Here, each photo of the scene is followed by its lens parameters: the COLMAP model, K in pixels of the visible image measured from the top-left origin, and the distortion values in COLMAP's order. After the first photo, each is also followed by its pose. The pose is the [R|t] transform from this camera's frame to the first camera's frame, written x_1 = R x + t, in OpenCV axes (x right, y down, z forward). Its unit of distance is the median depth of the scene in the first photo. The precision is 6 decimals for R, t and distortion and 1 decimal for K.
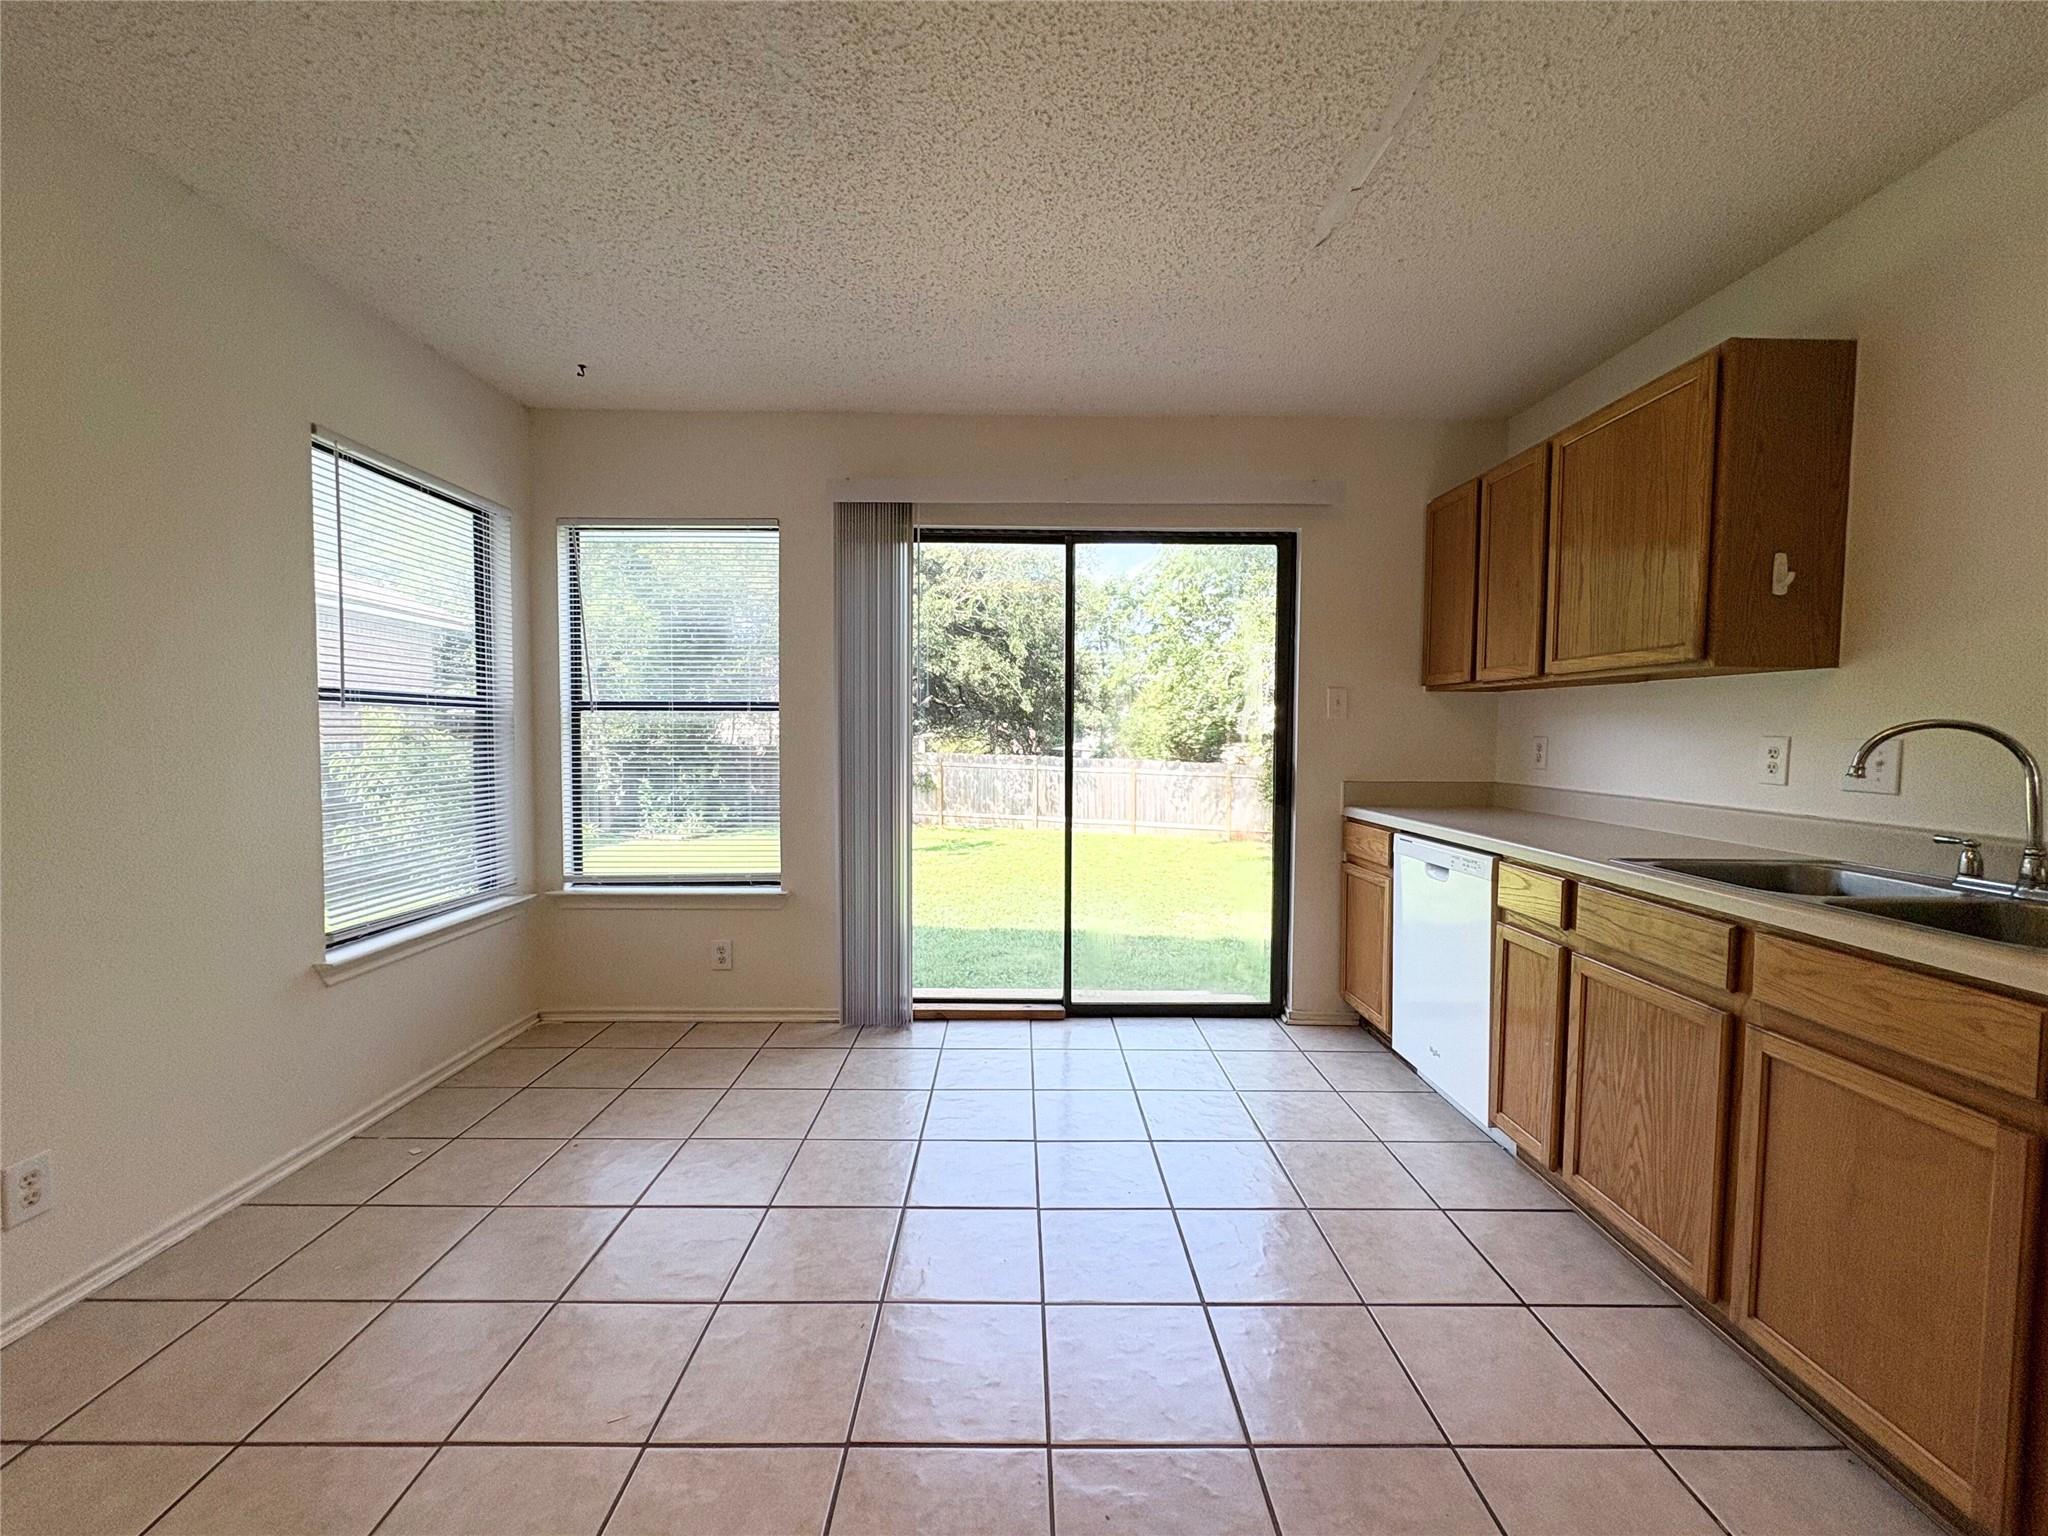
lens RADIAL K [[817.3, 0, 1027.2], [0, 817.3, 763.0], [0, 0, 1]] dist [0.000052, 0.000500]
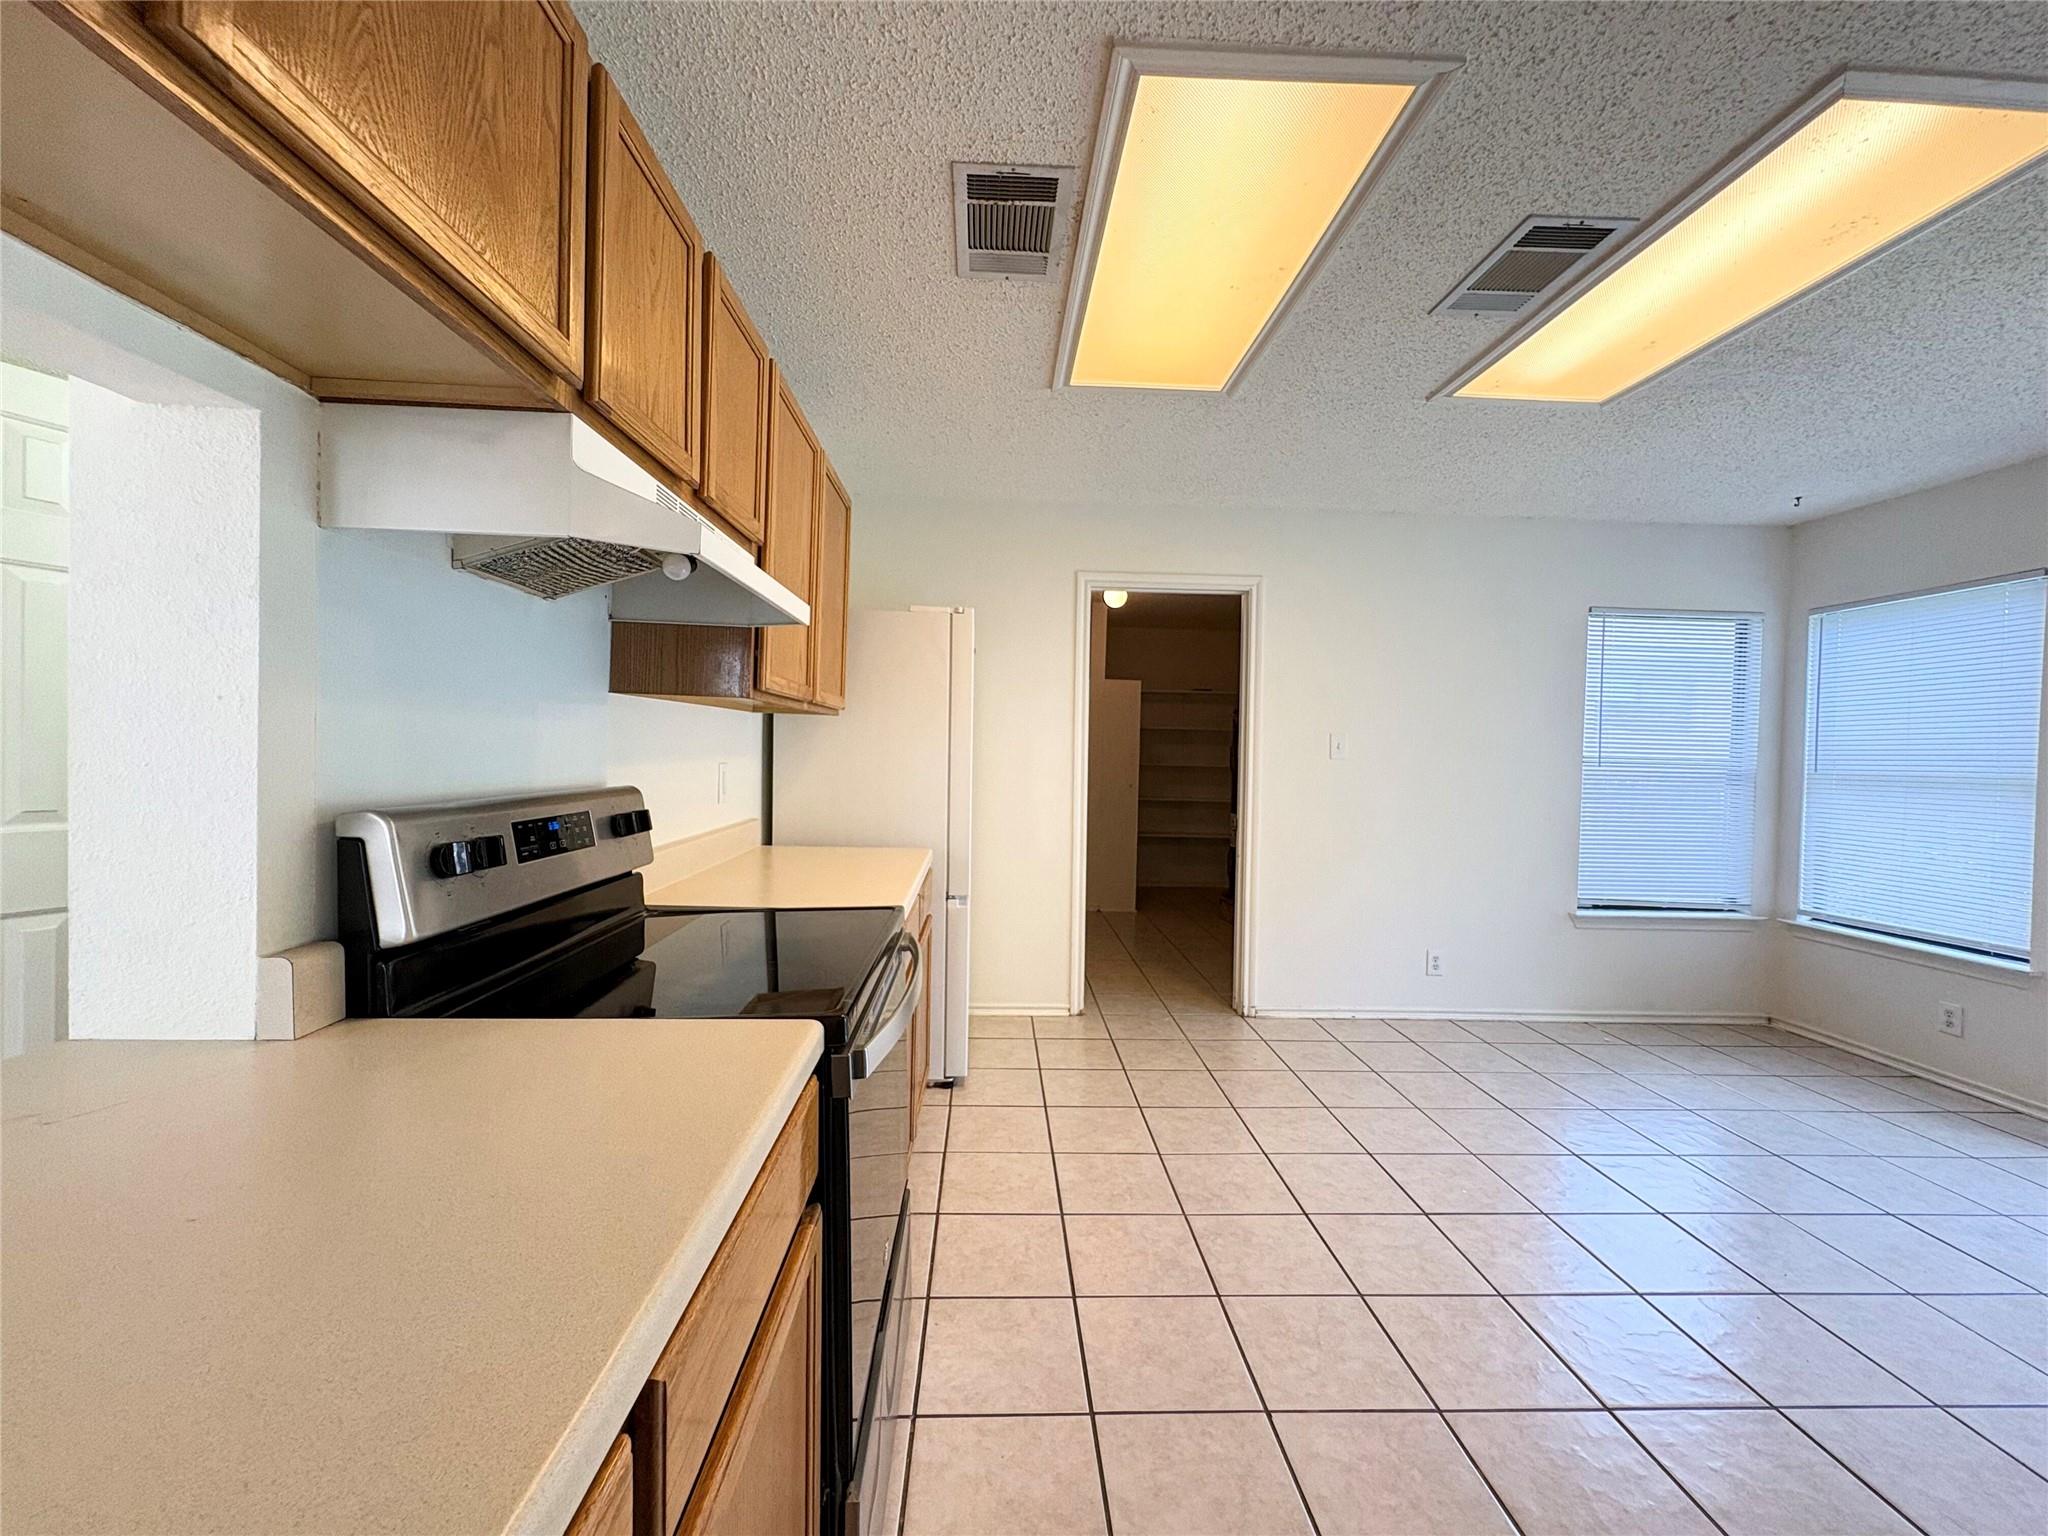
lens RADIAL K [[817.3, 0, 1020.0], [0, 817.3, 772.4], [0, 0, 1]] dist [0.000052, 0.000500]
pose [[0.026396, 0.020316, -0.999445, 0.481211], [-0.067242, 0.997565, 0.018502, -0.004418], [0.997387, 0.066717, 0.027697, -0.141804]]
